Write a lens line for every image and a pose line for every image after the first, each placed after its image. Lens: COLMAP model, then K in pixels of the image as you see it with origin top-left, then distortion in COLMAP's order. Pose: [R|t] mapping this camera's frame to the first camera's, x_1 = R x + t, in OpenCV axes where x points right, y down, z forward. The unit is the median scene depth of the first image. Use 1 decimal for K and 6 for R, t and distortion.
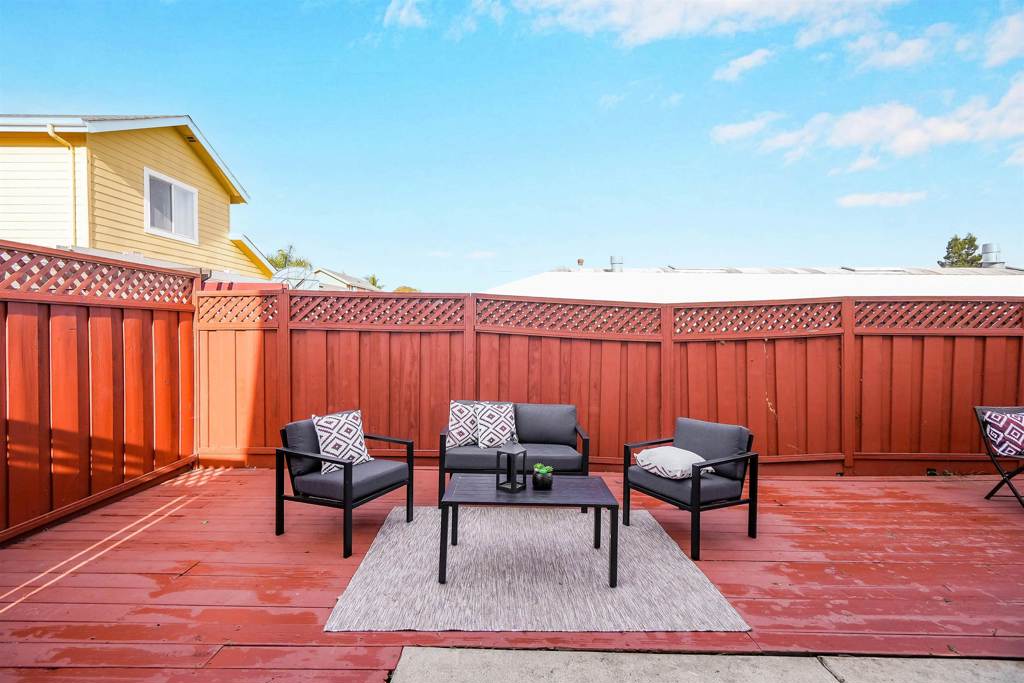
lens RADIAL K [[442.4, 0, 512.0], [0, 442.4, 341.5], [0, 0, 1]] dist [-0.001429, 0.000129]
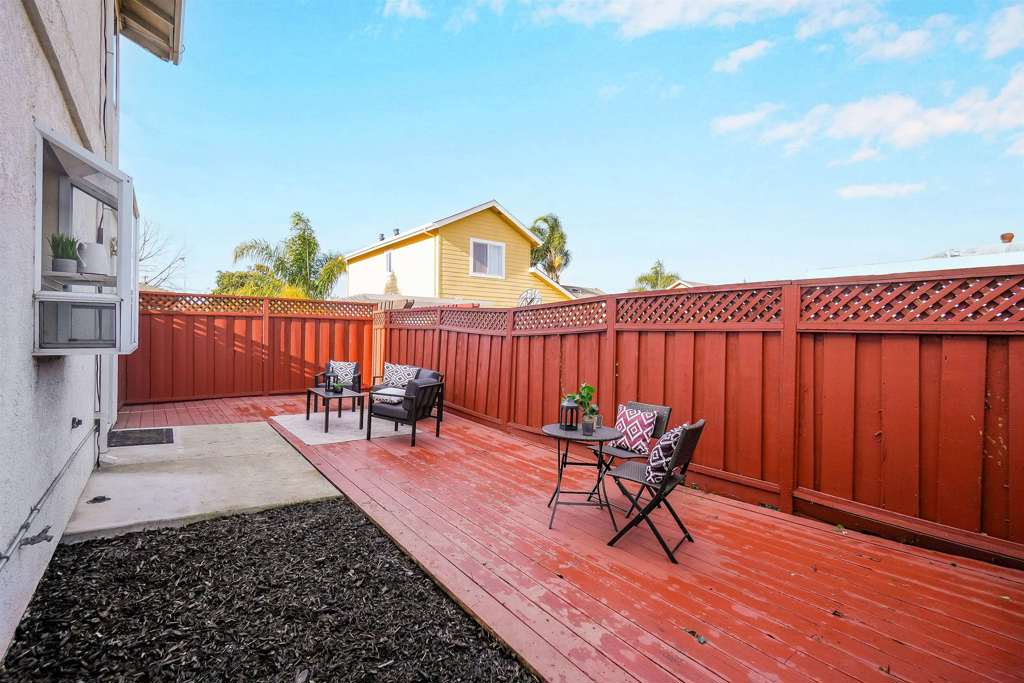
lens RADIAL K [[435.6, 0, 508.6], [0, 435.6, 339.2], [0, 0, 1]] dist [0.000019, 0.000220]
pose [[0.632161, 0.015497, -0.774682, 1.434962], [-0.036114, 0.999303, -0.009480, 0.023098], [0.773995, 0.033970, 0.632280, 0.145894]]
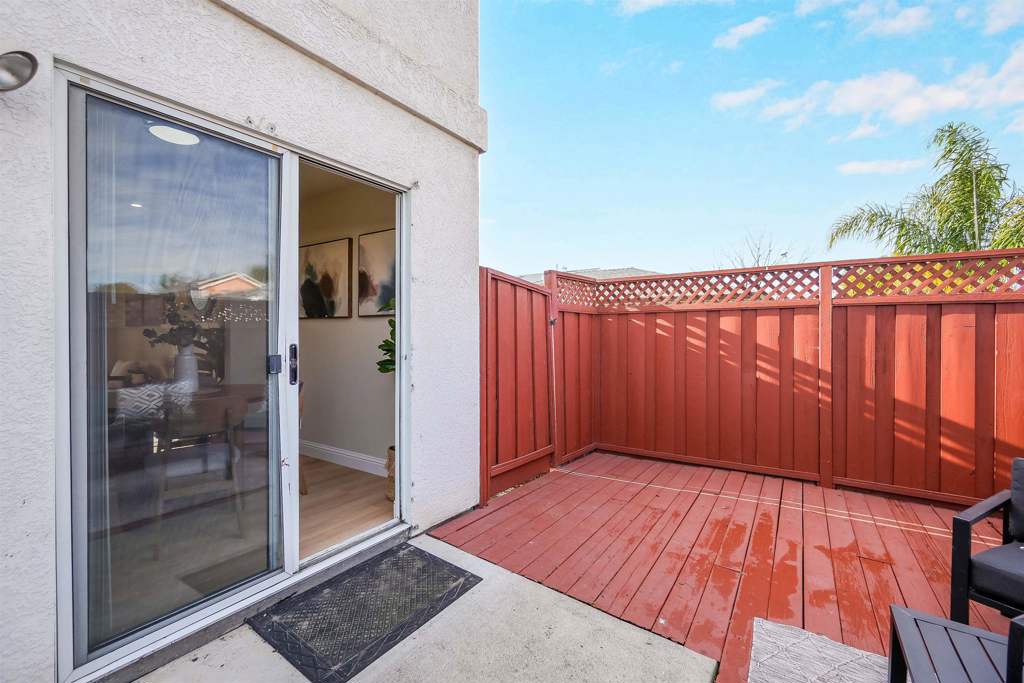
lens RADIAL K [[435.6, 0, 508.6], [0, 435.6, 339.2], [0, 0, 1]] dist [0.000019, 0.000220]
pose [[-0.548883, -0.001679, -0.835898, 0.319296], [-0.033156, 0.999255, 0.019764, 0.012360], [0.835241, 0.038563, -0.548530, 0.479032]]
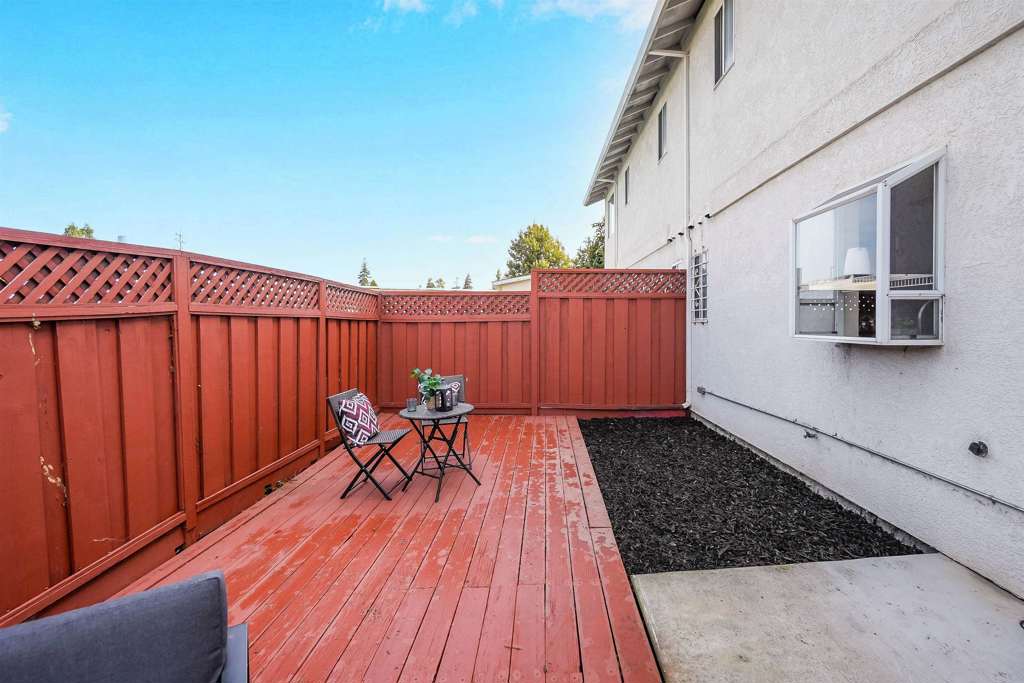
lens RADIAL K [[468.2, 0, 534.0], [0, 468.2, 326.7], [0, 0, 1]] dist [0.000111, 0.000334]
pose [[-0.003893, -0.013854, 0.999896, 0.115988], [0.030408, 0.999440, 0.013966, 0.007572], [-0.999530, 0.030459, -0.003470, 0.523106]]
